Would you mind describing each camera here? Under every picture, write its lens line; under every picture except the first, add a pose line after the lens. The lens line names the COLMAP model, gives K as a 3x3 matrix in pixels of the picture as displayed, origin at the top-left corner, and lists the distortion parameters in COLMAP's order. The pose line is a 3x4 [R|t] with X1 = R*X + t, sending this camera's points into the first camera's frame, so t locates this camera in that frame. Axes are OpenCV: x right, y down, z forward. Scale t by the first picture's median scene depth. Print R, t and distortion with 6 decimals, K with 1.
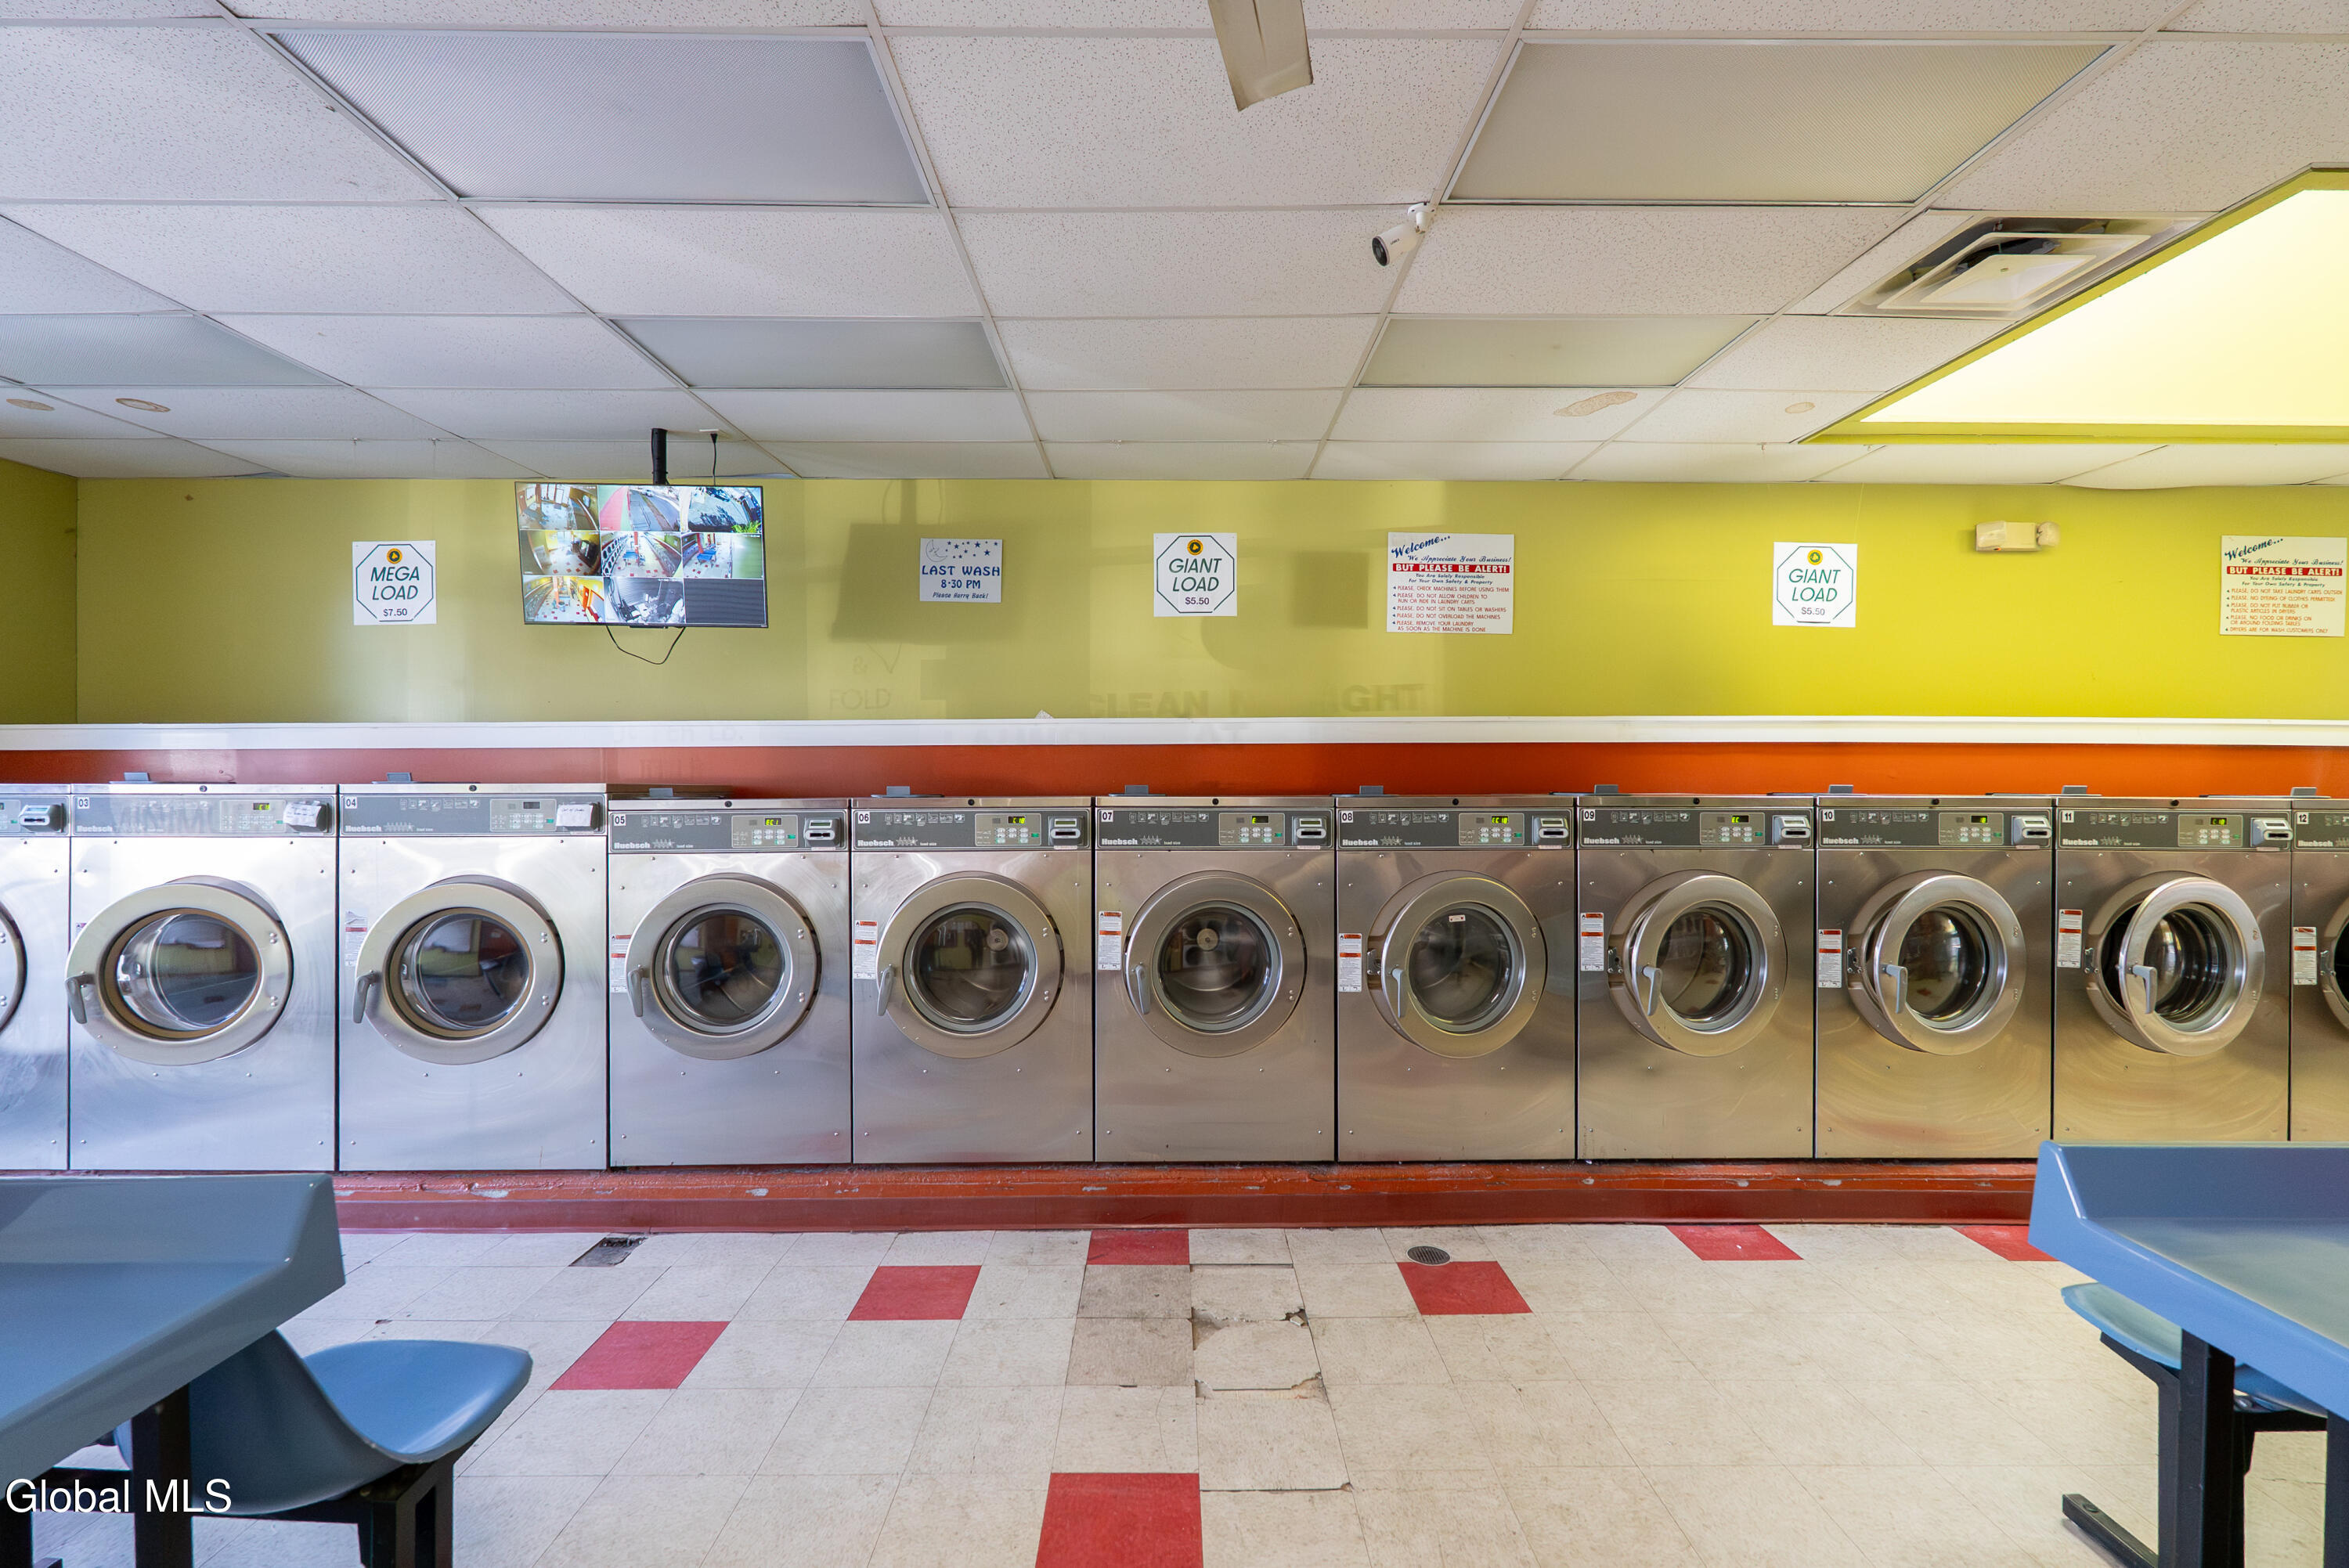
lens RADIAL K [[971.9, 0, 1164.9], [0, 971.9, 789.1], [0, 0, 1]] dist [-0.006347, 0.000338]
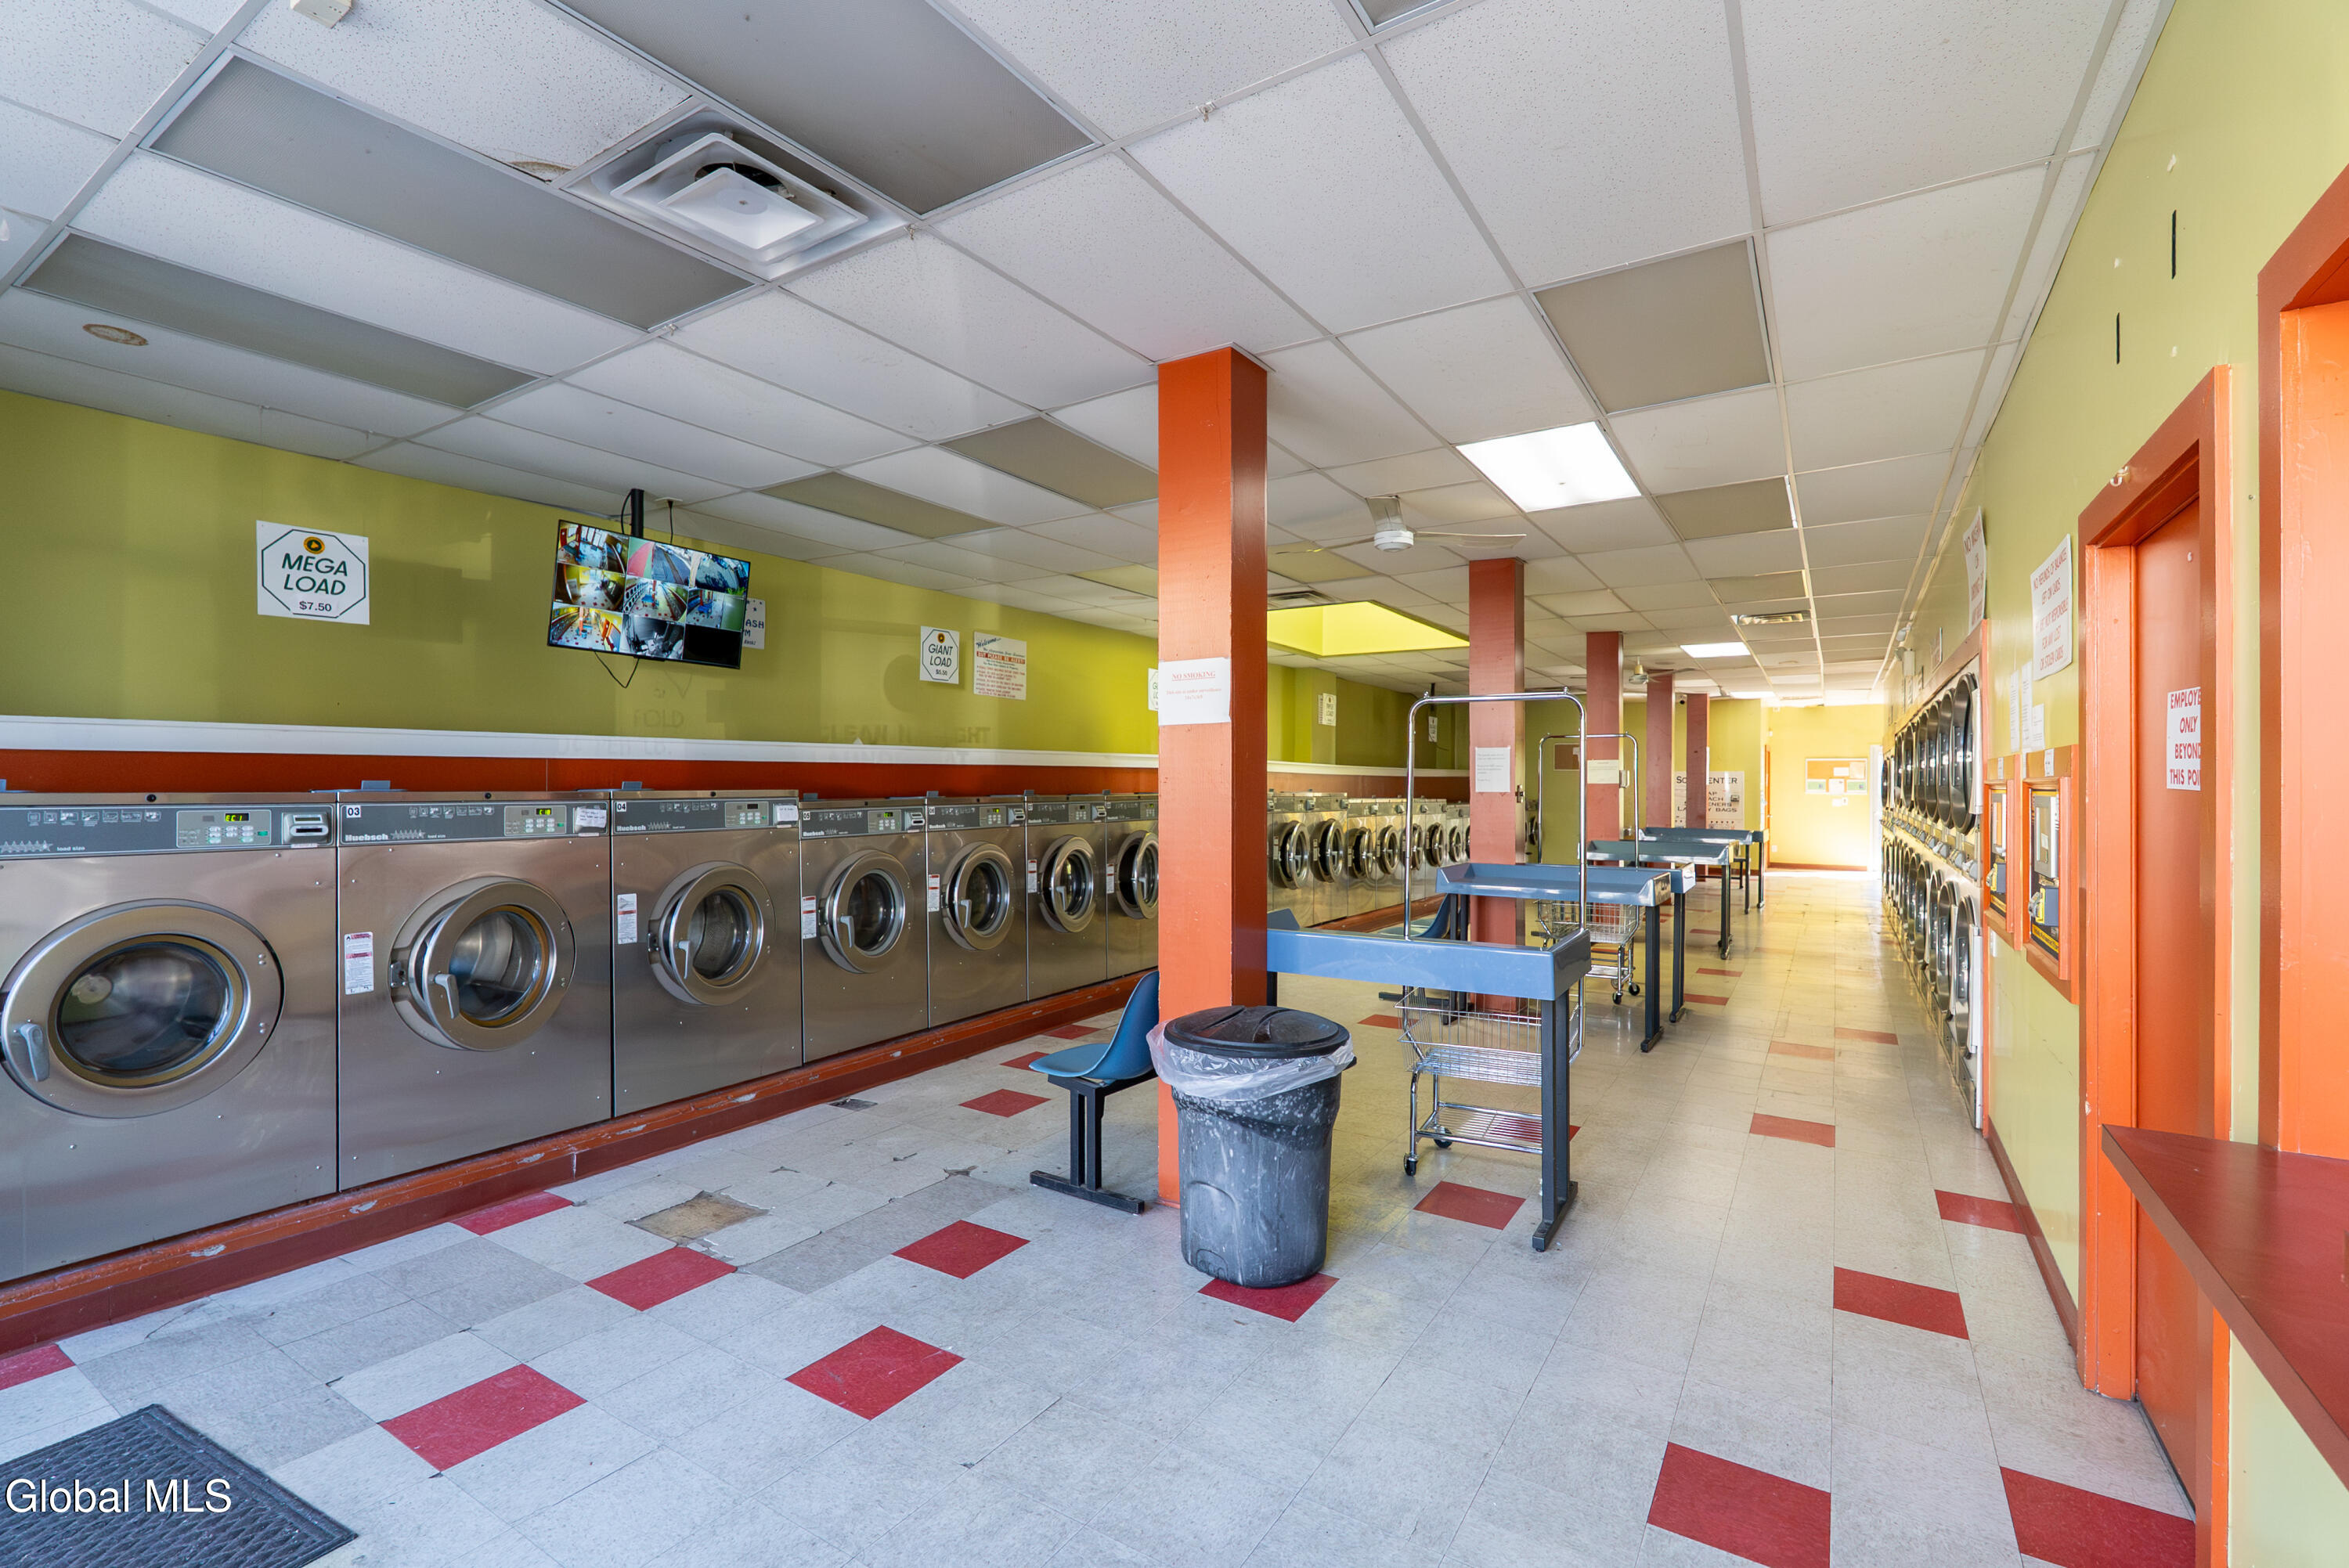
lens RADIAL K [[1038.3, 0, 1163.9], [0, 1038.3, 777.5], [0, 0, 1]] dist [-0.000375, 0.000343]
pose [[0.548918, 0.005745, 0.835857, -1.251171], [0.019493, 0.999616, -0.019671, 0.014349], [-0.835649, 0.027091, 0.548595, -0.215525]]
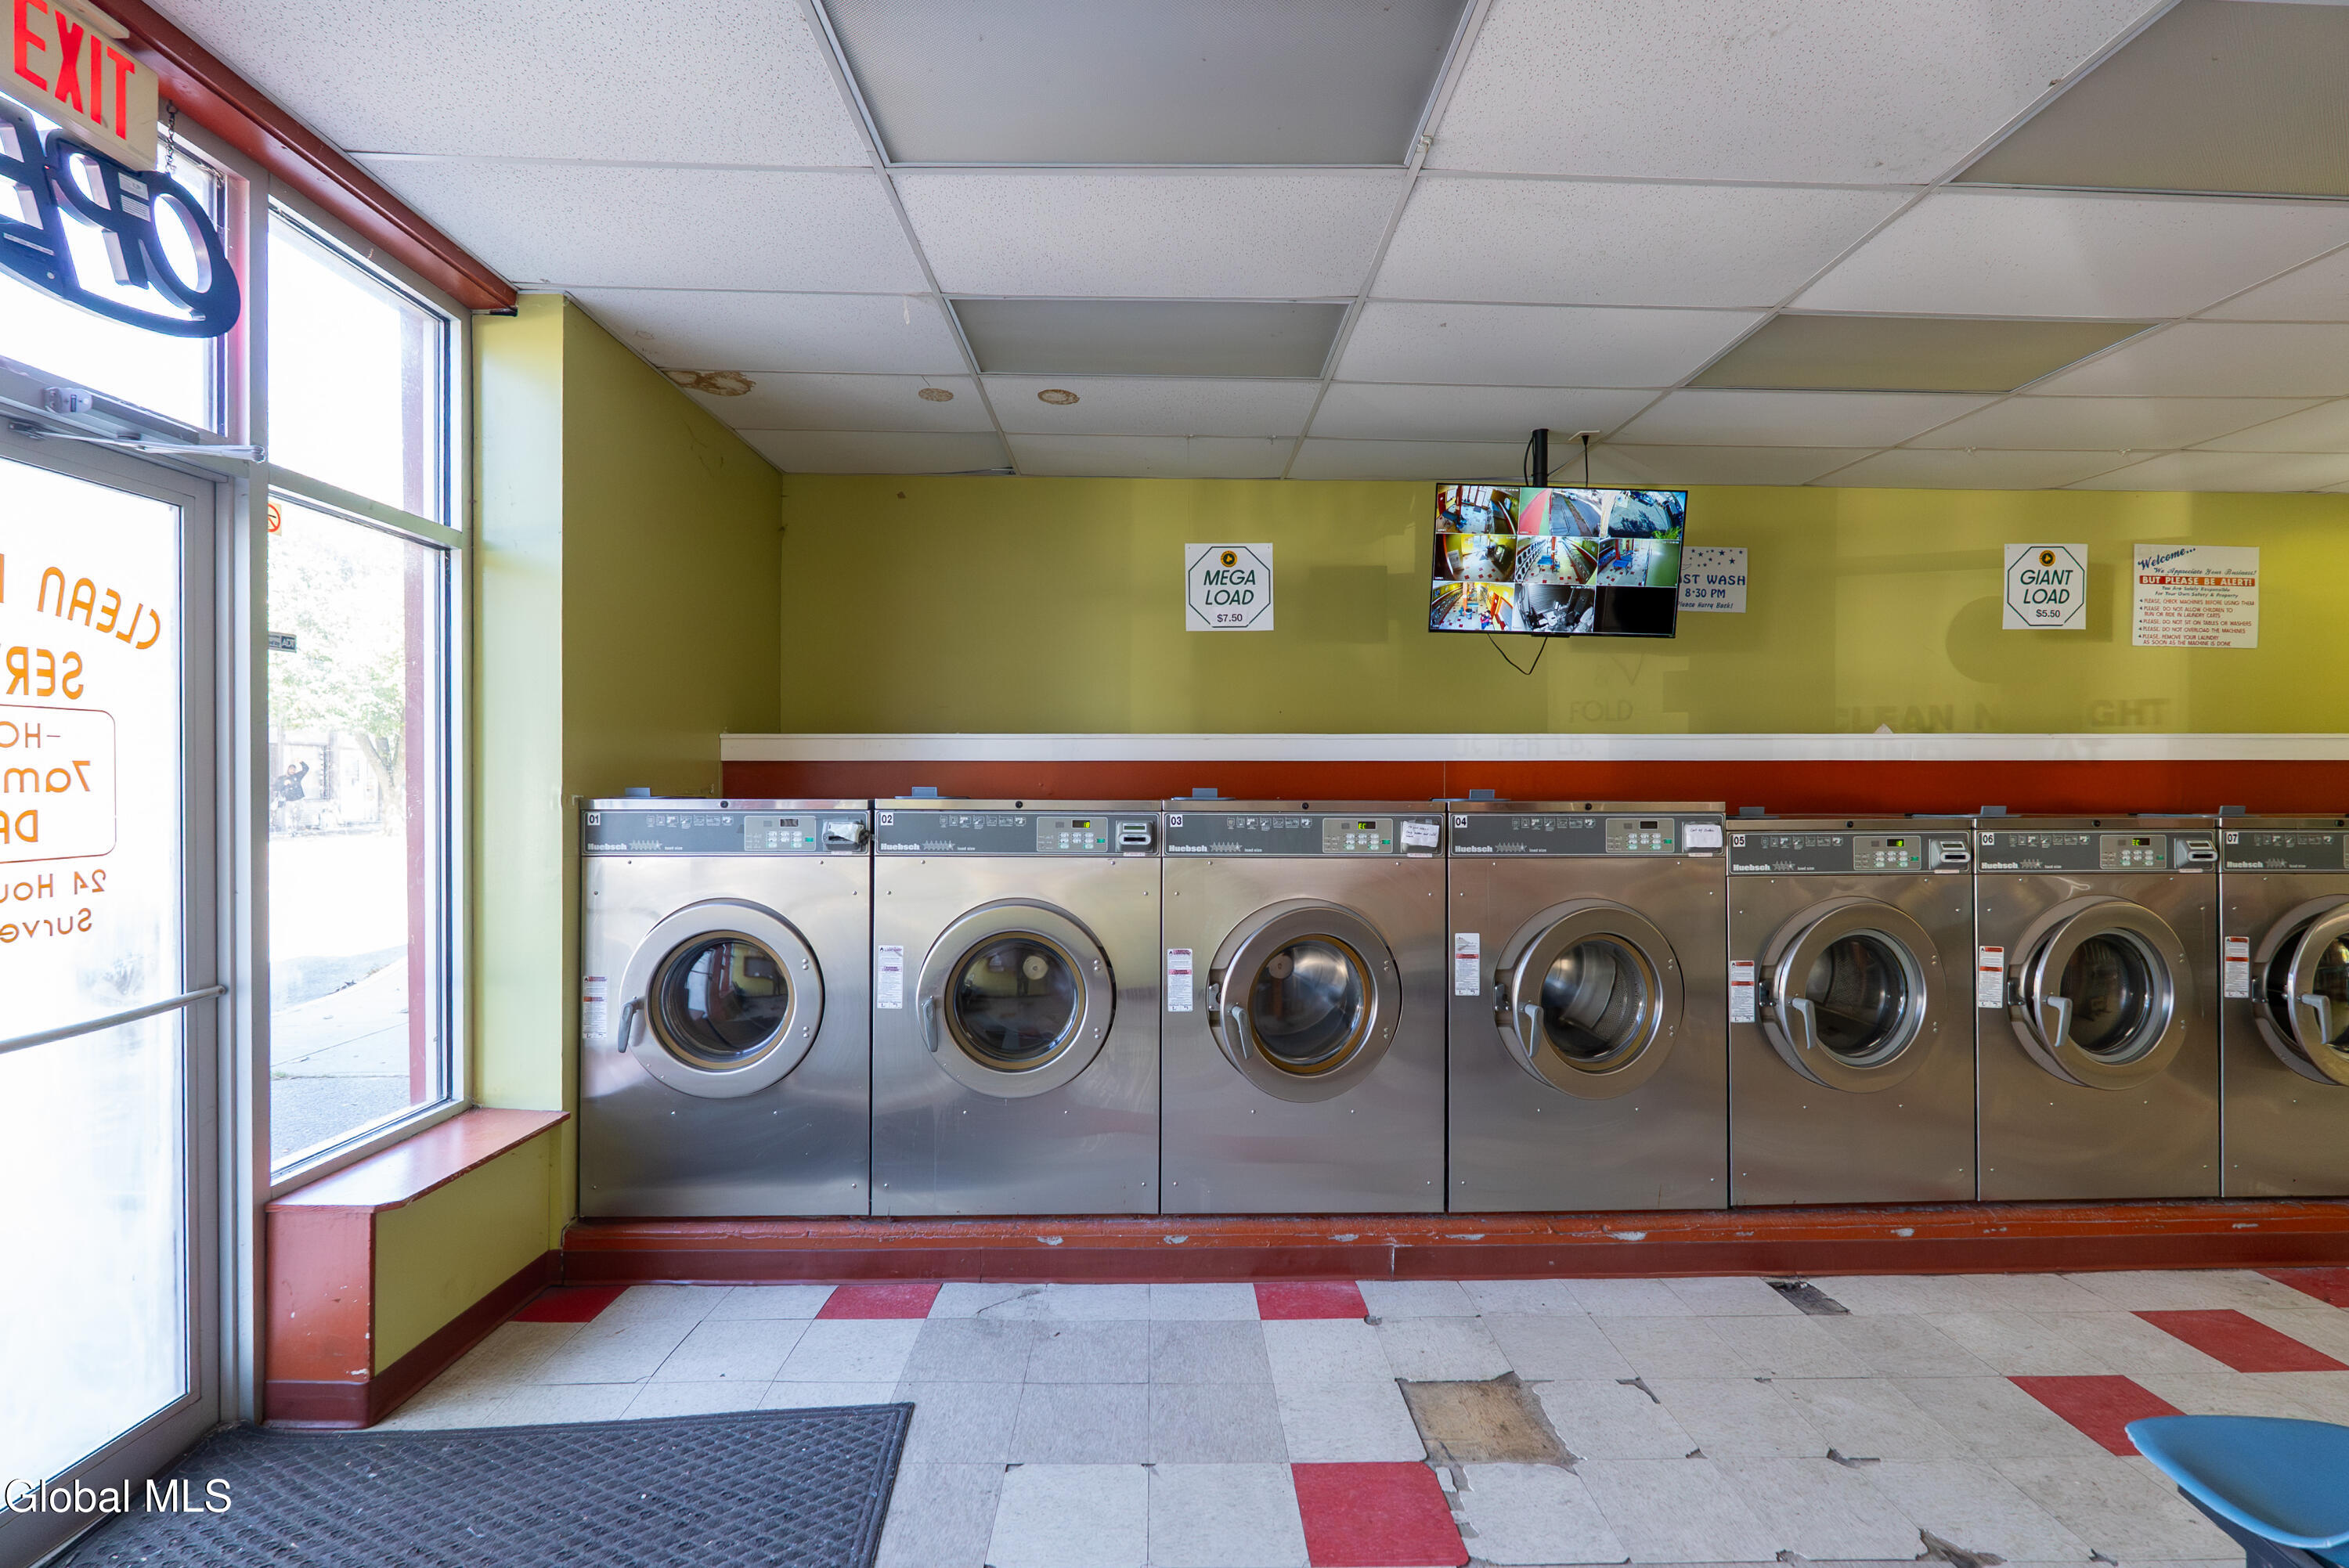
lens RADIAL K [[1033.3, 0, 1183.9], [0, 1033.3, 785.7], [0, 0, 1]] dist [-0.004124, 0.000505]
pose [[0.999796, 0.004104, 0.019777, -0.915598], [-0.003682, 0.999766, -0.021320, 0.002482], [-0.019860, 0.021243, 0.999577, -0.002713]]
